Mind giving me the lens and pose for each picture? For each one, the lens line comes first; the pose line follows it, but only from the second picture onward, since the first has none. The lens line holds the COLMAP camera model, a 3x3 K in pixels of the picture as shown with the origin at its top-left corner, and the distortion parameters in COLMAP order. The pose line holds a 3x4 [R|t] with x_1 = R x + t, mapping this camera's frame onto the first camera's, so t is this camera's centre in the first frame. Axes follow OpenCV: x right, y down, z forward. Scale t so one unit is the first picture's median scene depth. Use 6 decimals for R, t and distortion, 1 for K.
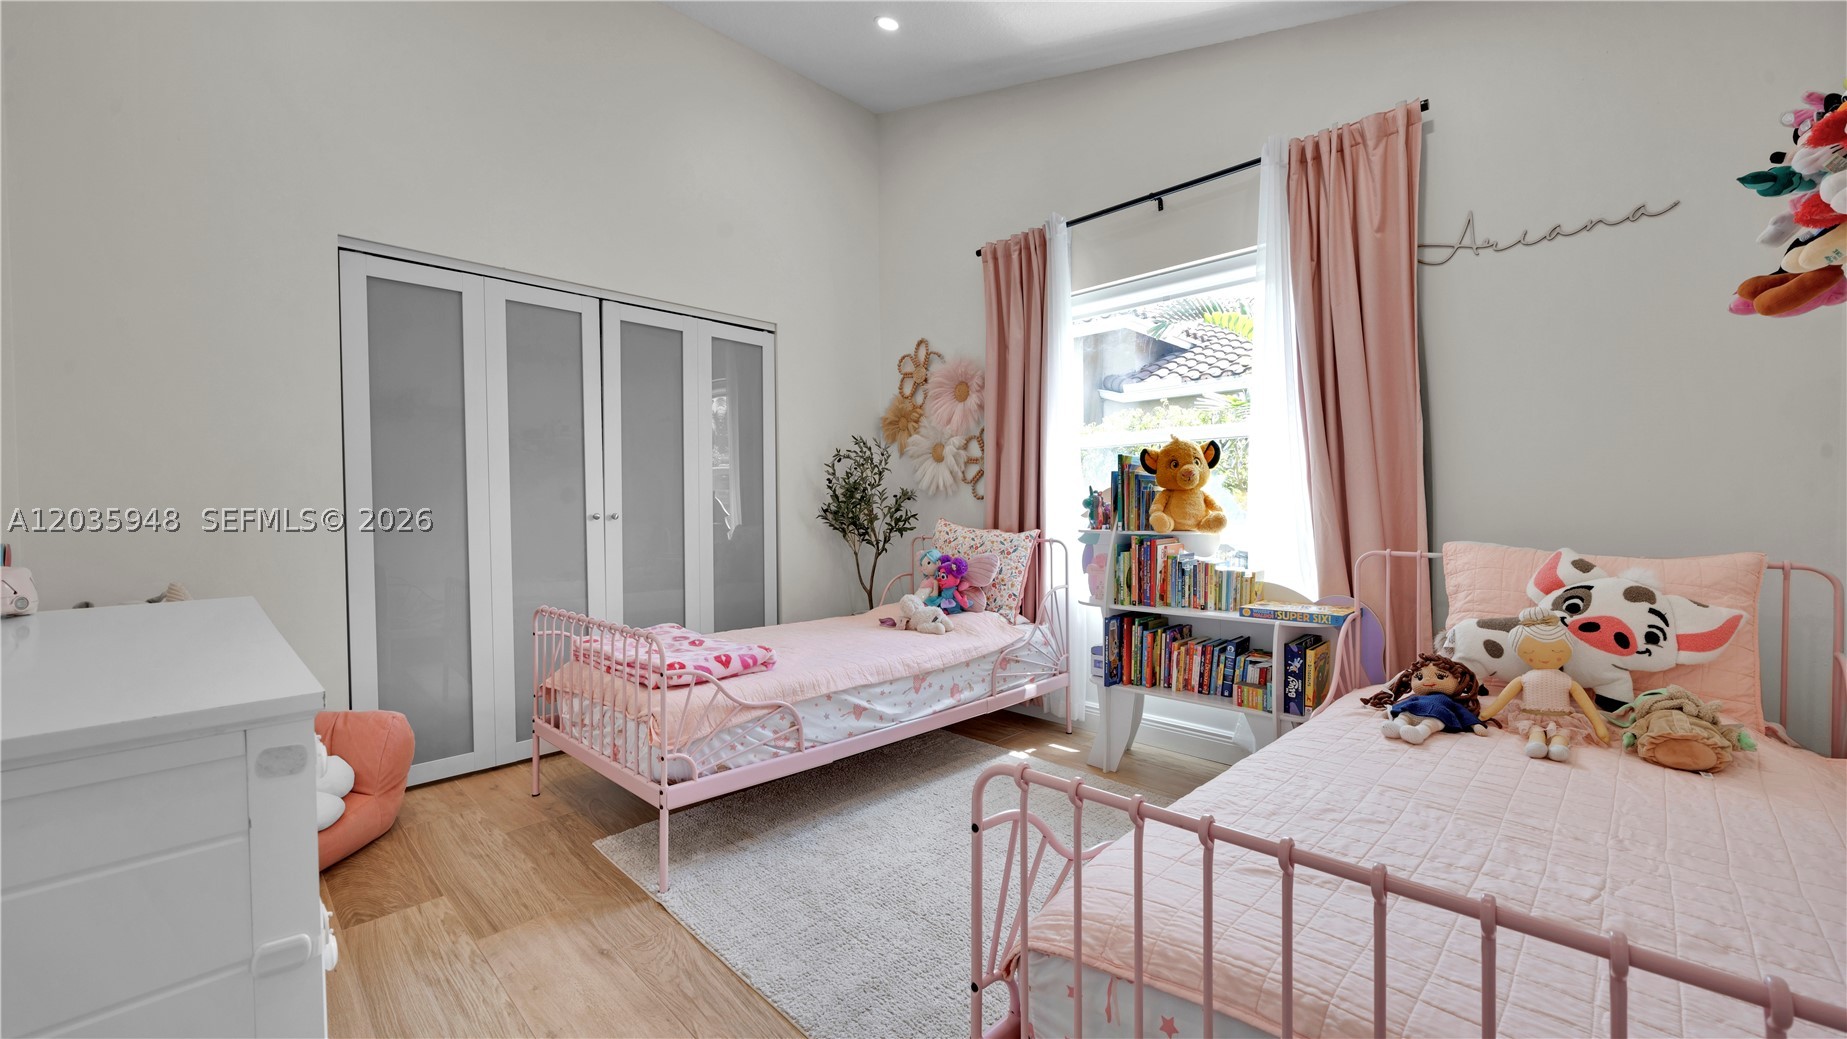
lens RADIAL K [[713.2, 0, 921.3], [0, 713.2, 519.5], [0, 0, 1]] dist [-0.003709, 0.000181]
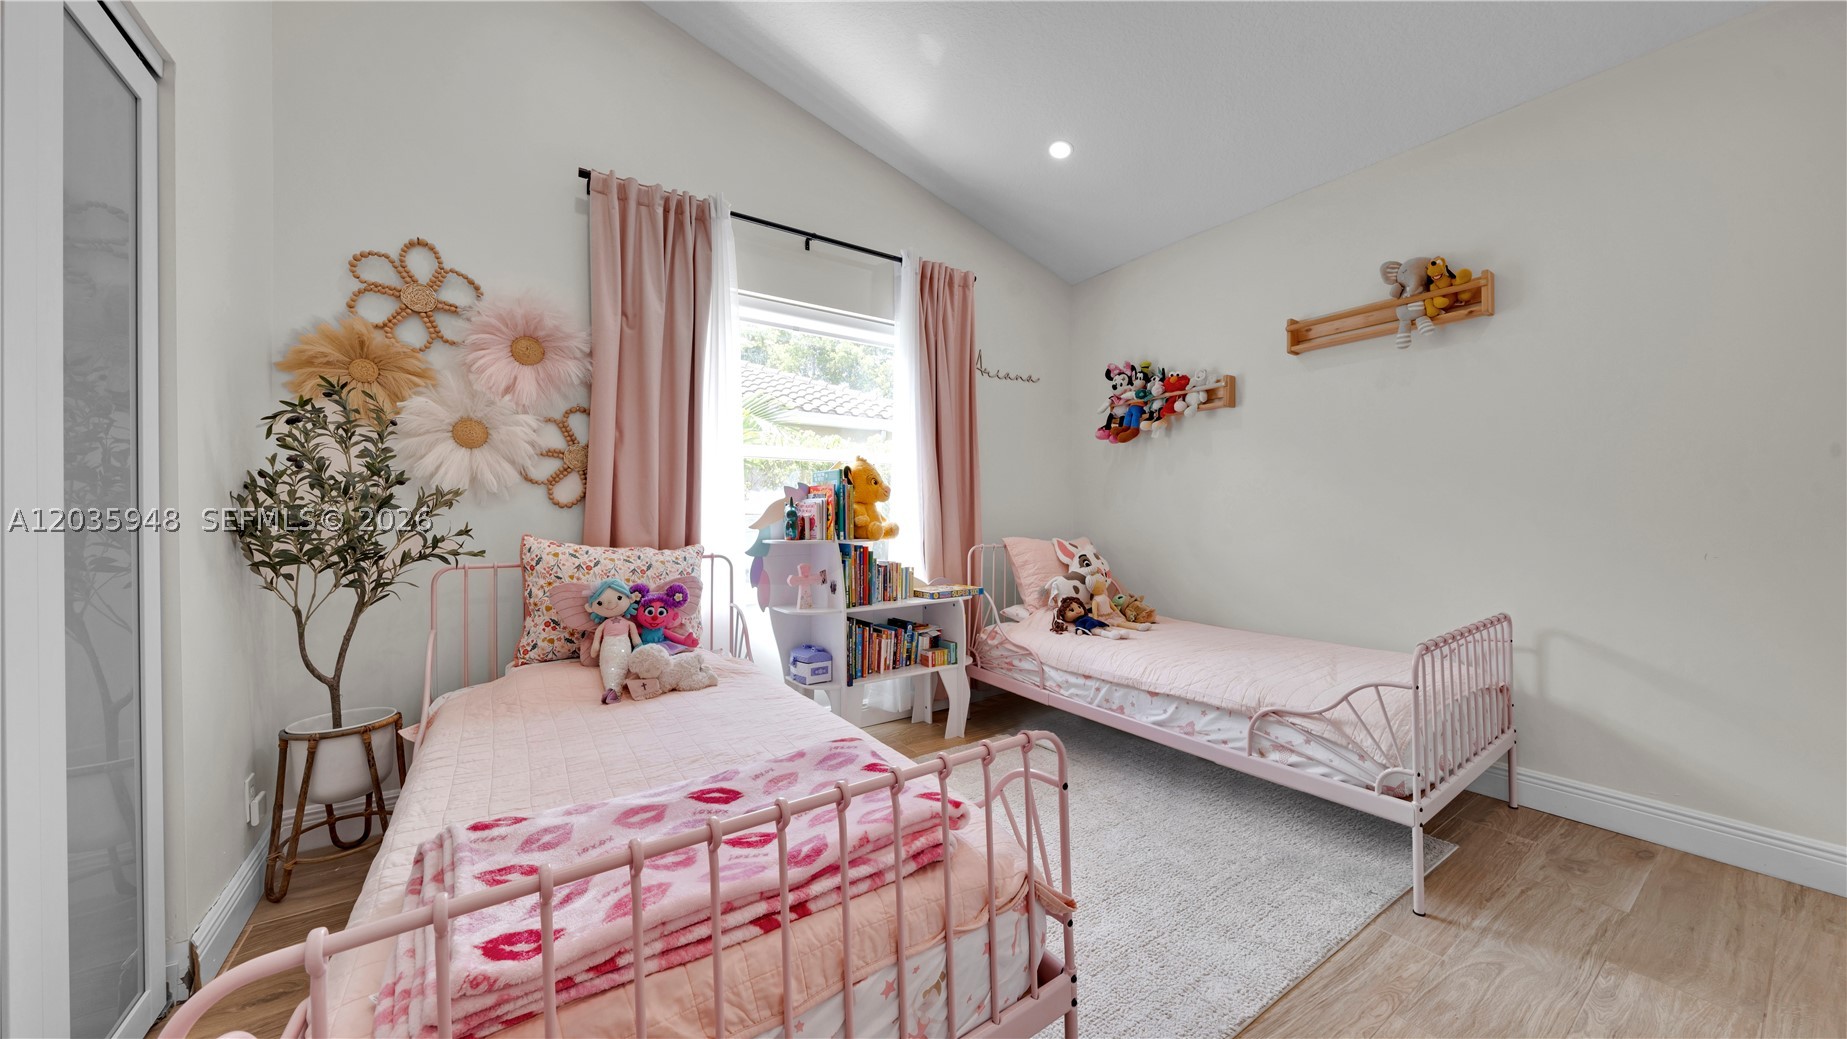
lens RADIAL K [[626.3, 0, 922.1], [0, 626.3, 518.5], [0, 0, 1]] dist [-0.006849, -0.000004]
pose [[0.185541, 0.000539, 0.982636, -0.535190], [0.018508, 0.999821, -0.004043, -0.009372], [-0.982462, 0.018937, 0.185498, 0.598800]]
